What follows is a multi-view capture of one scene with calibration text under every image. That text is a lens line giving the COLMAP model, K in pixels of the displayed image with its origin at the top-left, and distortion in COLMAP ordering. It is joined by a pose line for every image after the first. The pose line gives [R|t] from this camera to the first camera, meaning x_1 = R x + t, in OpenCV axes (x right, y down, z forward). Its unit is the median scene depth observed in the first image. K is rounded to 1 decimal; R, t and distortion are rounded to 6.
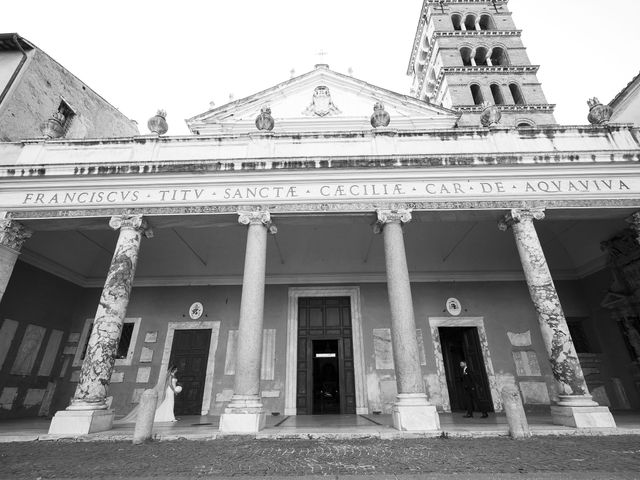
lens RADIAL K [[321.1, 0, 320.0], [0, 321.1, 240.0], [0, 0, 1]] dist [-0.004668, -0.000304]
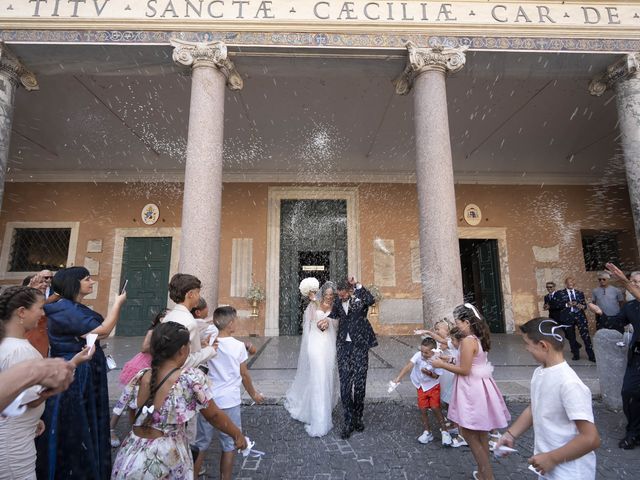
lens RADIAL K [[321.1, 0, 320.0], [0, 321.1, 240.0], [0, 0, 1]] dist [-0.004668, -0.000304]
pose [[0.998985, 0.014731, 0.042571, -0.005971], [-0.025632, 0.963011, 0.268240, 0.093329], [-0.037044, -0.269059, 0.962411, 0.328953]]
